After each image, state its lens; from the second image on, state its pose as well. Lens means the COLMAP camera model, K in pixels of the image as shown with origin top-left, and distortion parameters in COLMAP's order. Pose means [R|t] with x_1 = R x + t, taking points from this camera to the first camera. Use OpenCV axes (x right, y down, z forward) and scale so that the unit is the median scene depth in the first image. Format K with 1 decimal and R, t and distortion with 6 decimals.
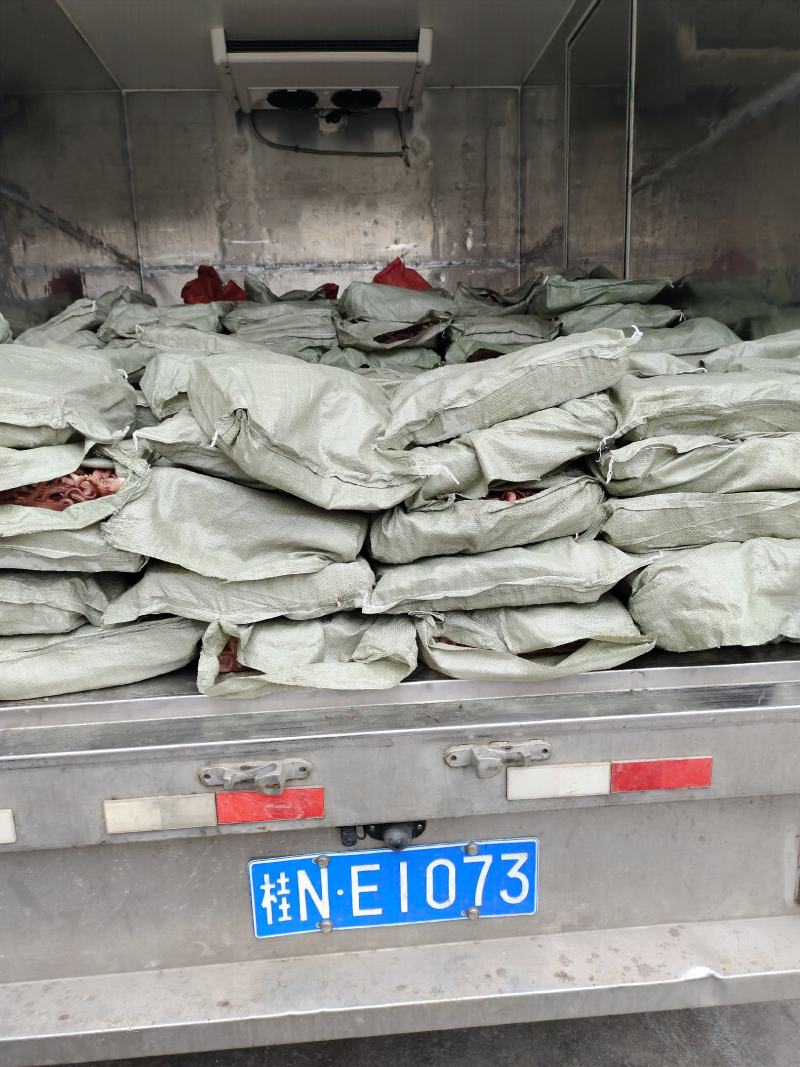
lens RADIAL K [[764.6, 0, 401.2], [0, 764.6, 541.2], [0, 0, 1]] dist [0.062225, -0.038529]
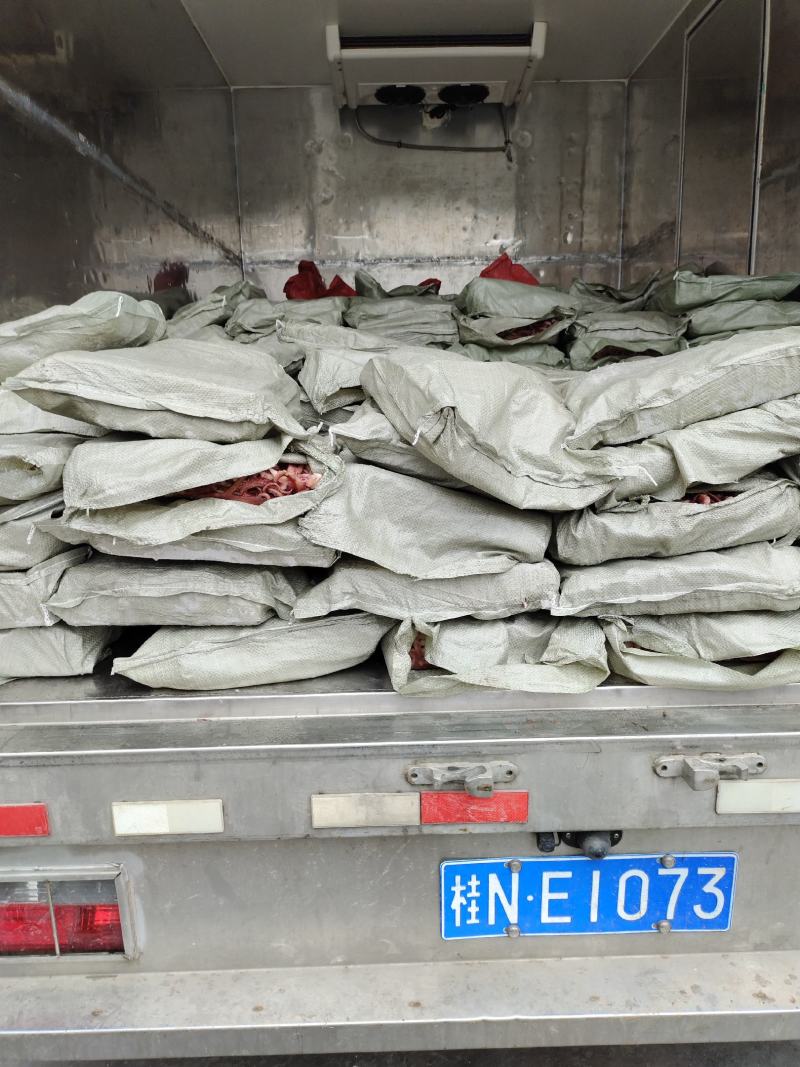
lens RADIAL K [[763.1, 0, 400.0], [0, 763.1, 533.5], [0, 0, 1]] dist [0.062335, -0.035646]
pose [[0.998617, 0.022797, -0.047372, -0.199079], [-0.022871, 0.999738, -0.001028, -0.005093], [0.047336, 0.002110, 0.998877, 0.006832]]
